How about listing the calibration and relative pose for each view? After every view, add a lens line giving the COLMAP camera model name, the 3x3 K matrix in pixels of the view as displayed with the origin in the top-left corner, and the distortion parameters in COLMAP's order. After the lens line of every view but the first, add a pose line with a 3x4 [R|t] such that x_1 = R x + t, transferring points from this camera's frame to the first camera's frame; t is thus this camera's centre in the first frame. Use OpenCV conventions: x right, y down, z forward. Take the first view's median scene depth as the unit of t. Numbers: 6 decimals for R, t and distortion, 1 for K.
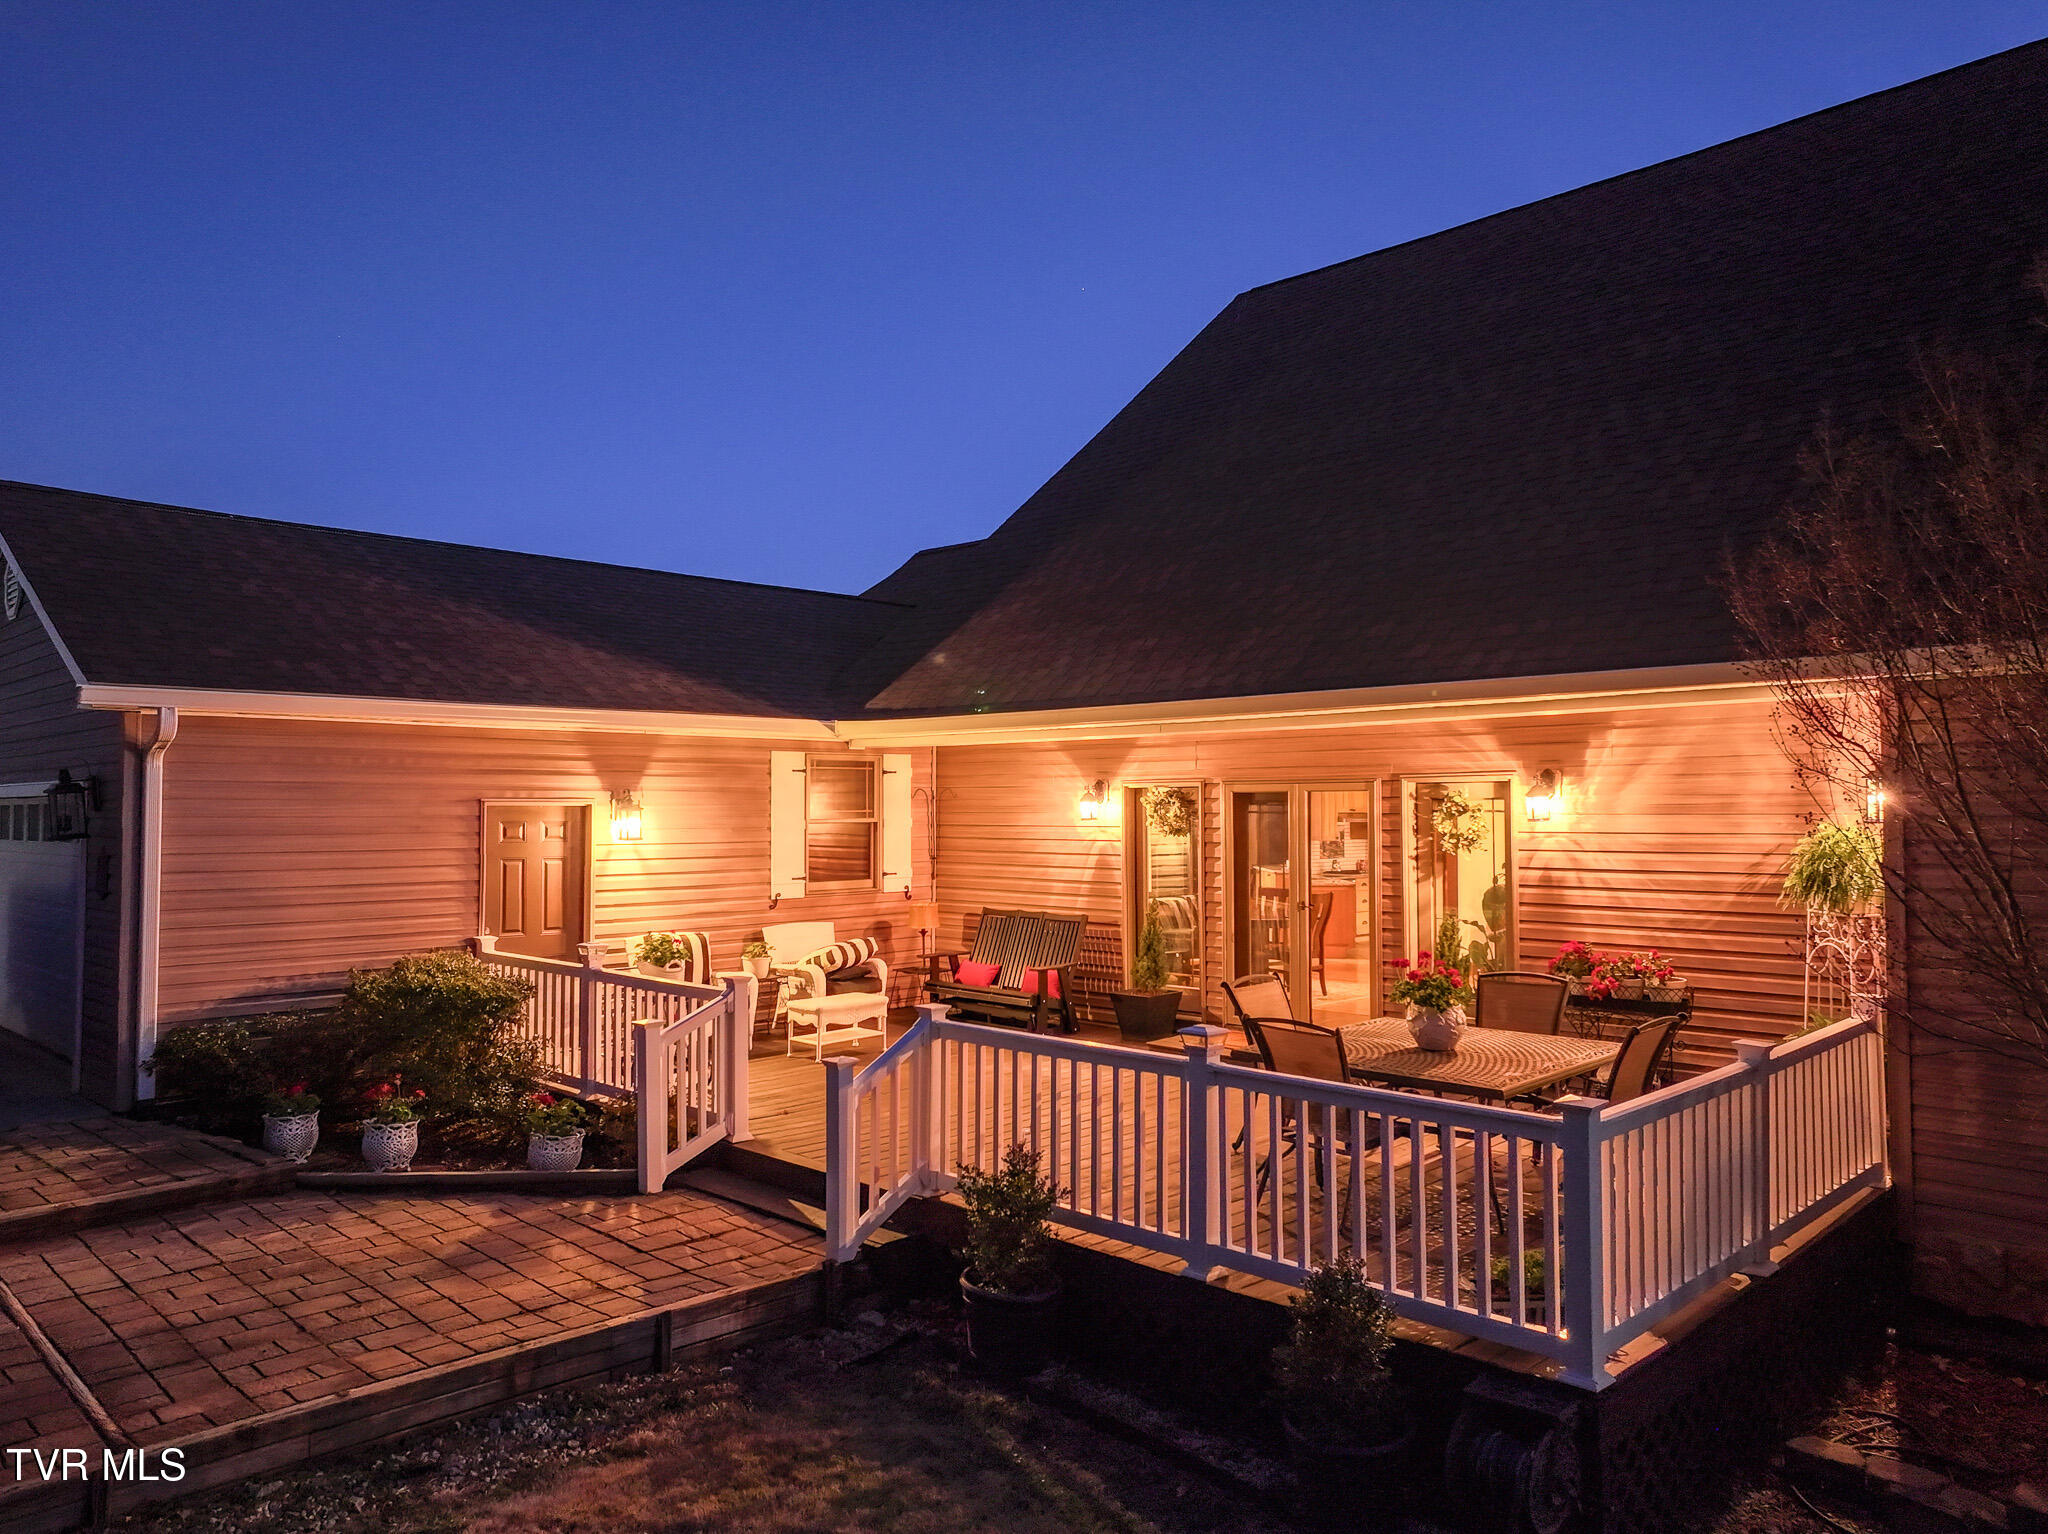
lens RADIAL K [[1426.1, 0, 1035.9], [0, 1426.1, 770.9], [0, 0, 1]] dist [-0.003879, 0.019634]
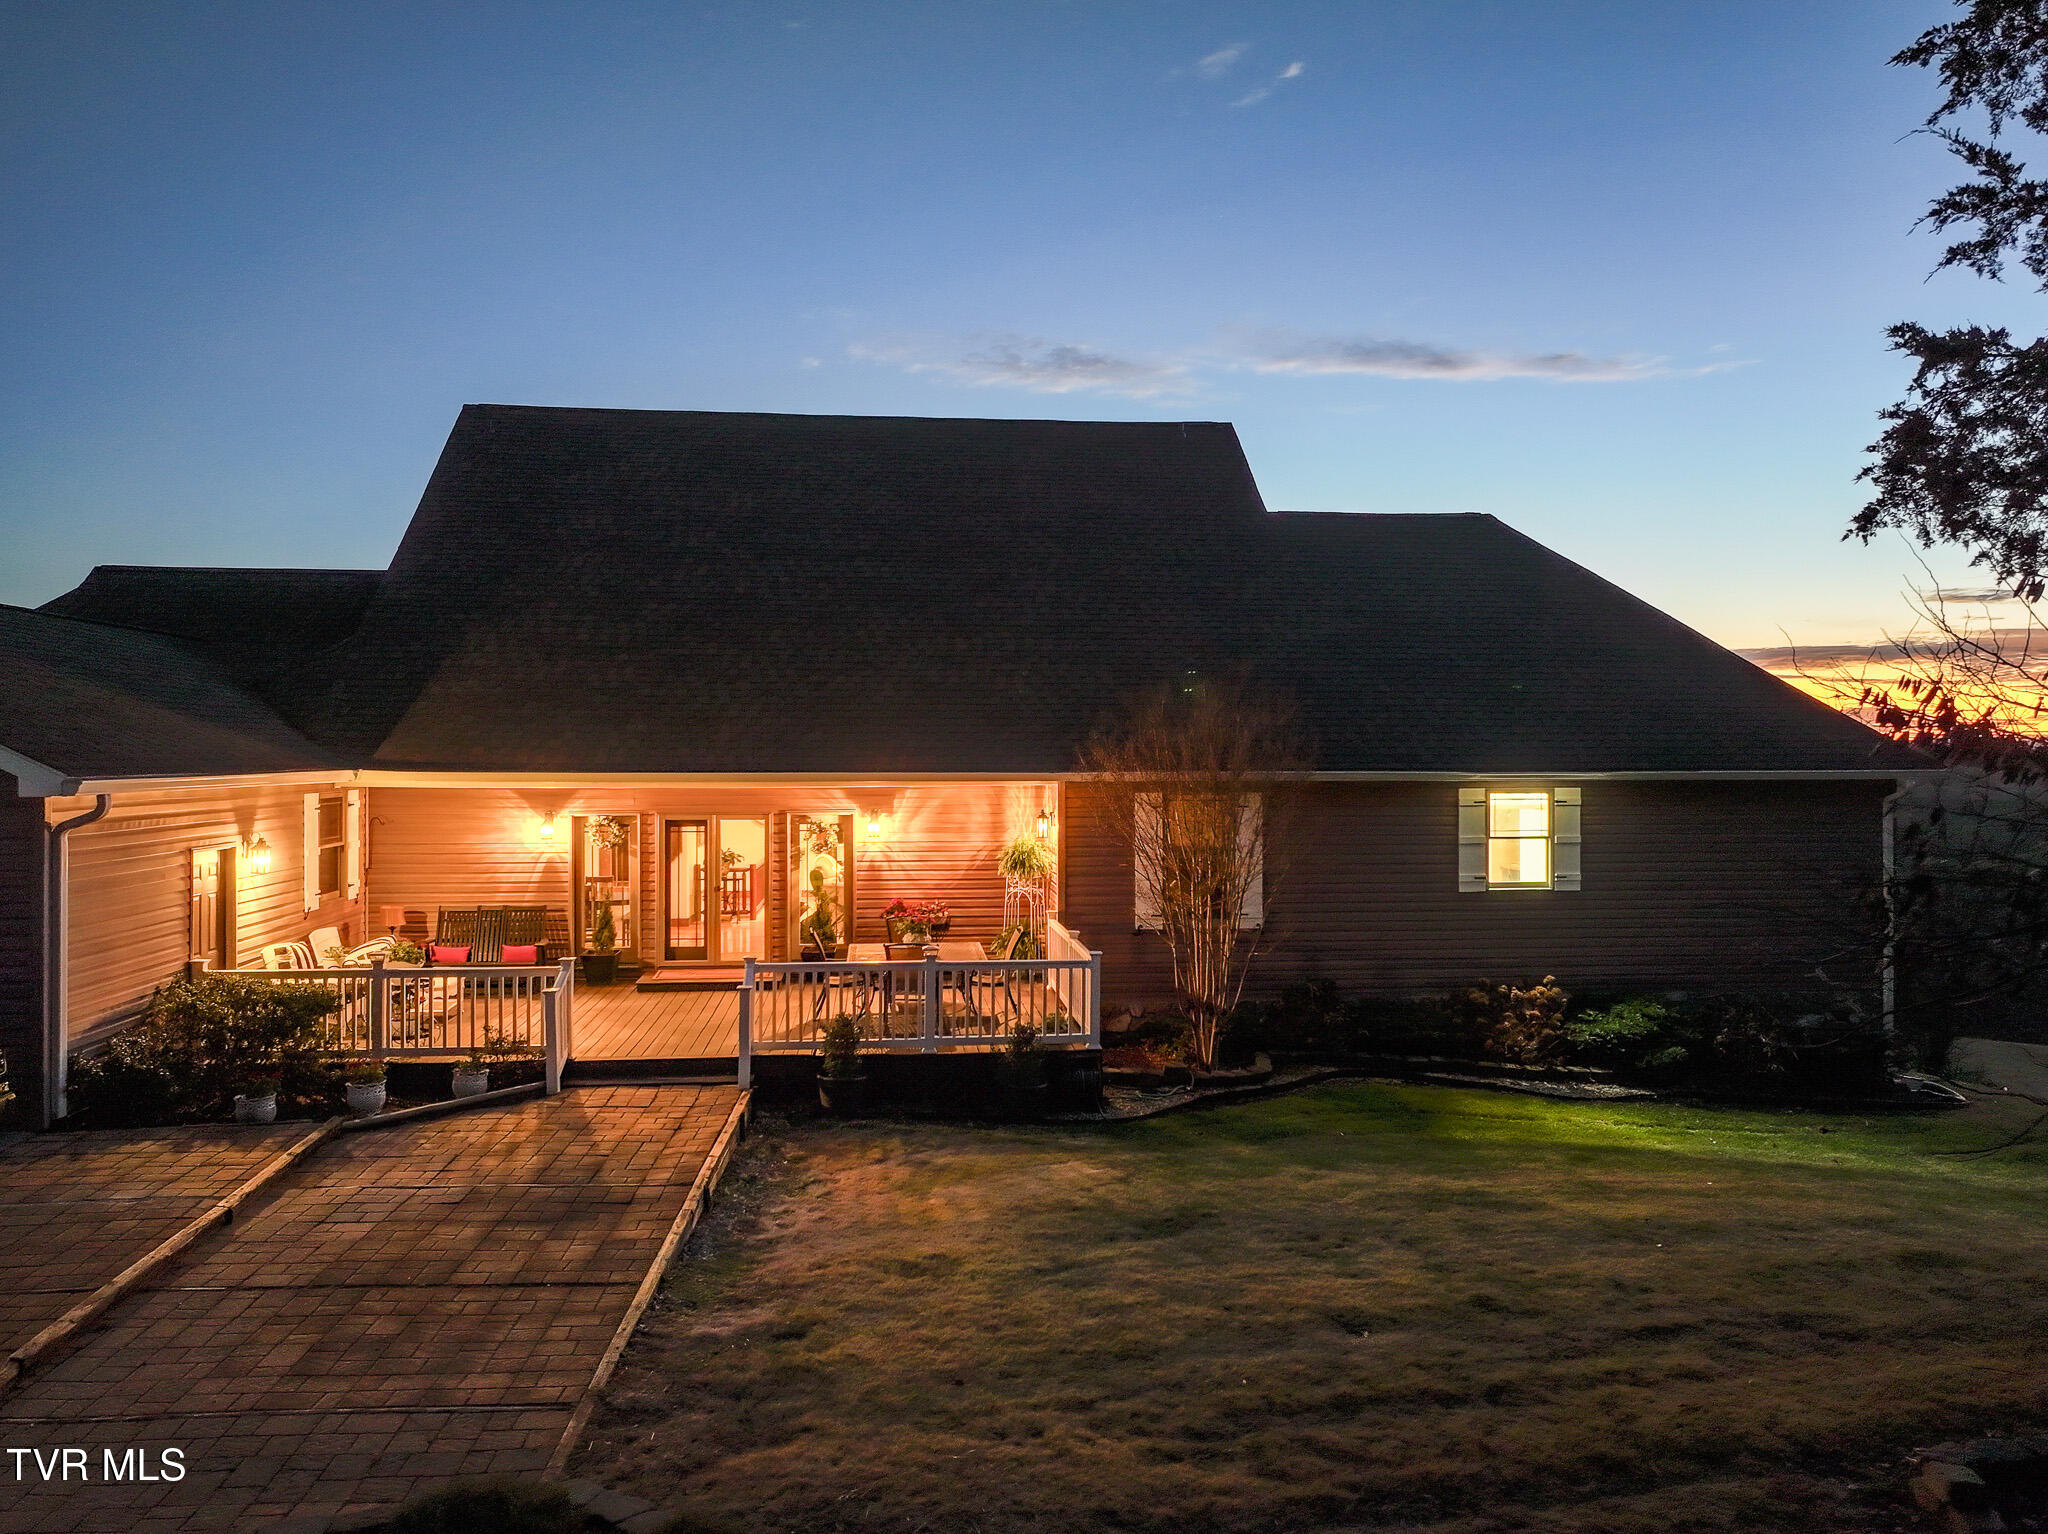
lens RADIAL K [[1426.1, 0, 1030.7], [0, 1426.1, 755.4], [0, 0, 1]] dist [-0.003879, 0.019634]
pose [[0.635379, 0.002840, 0.772196, -0.969524], [-0.023238, 0.999611, 0.015445, -0.105952], [-0.771851, -0.027758, 0.635197, -0.368300]]
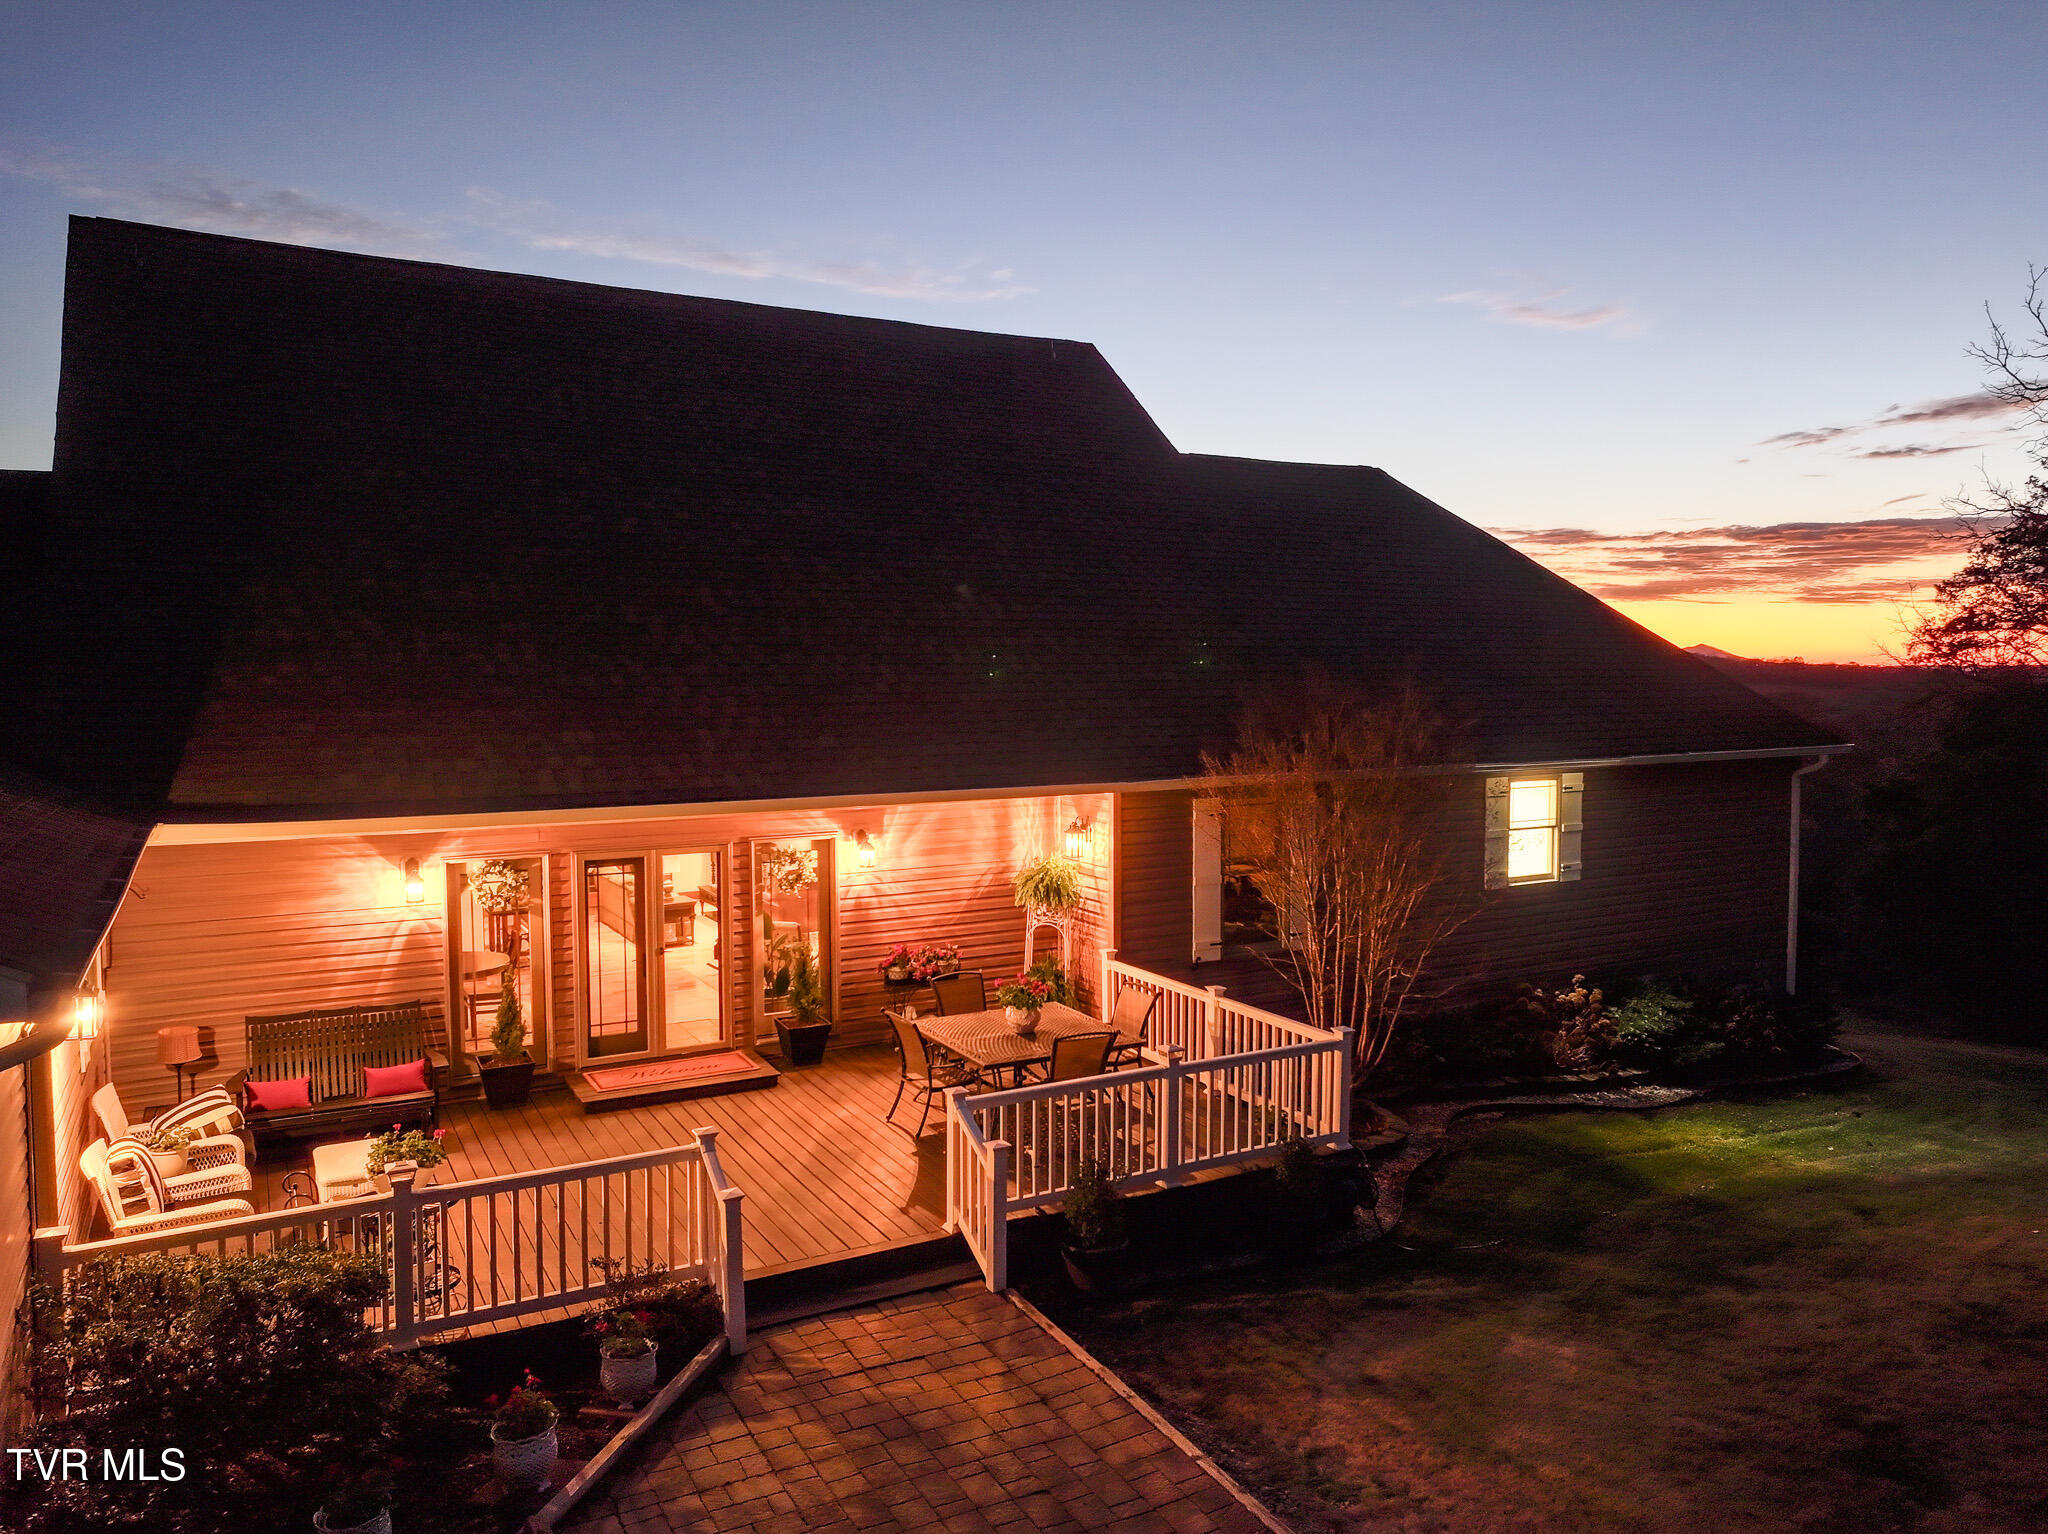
lens RADIAL K [[1426.1, 0, 1028.6], [0, 1426.1, 753.0], [0, 0, 1]] dist [-0.003879, 0.019634]
pose [[0.282685, -0.054455, 0.957666, -0.967370], [-0.023432, 0.997697, 0.063648, -0.173324], [-0.958926, -0.040432, 0.280758, 0.425315]]
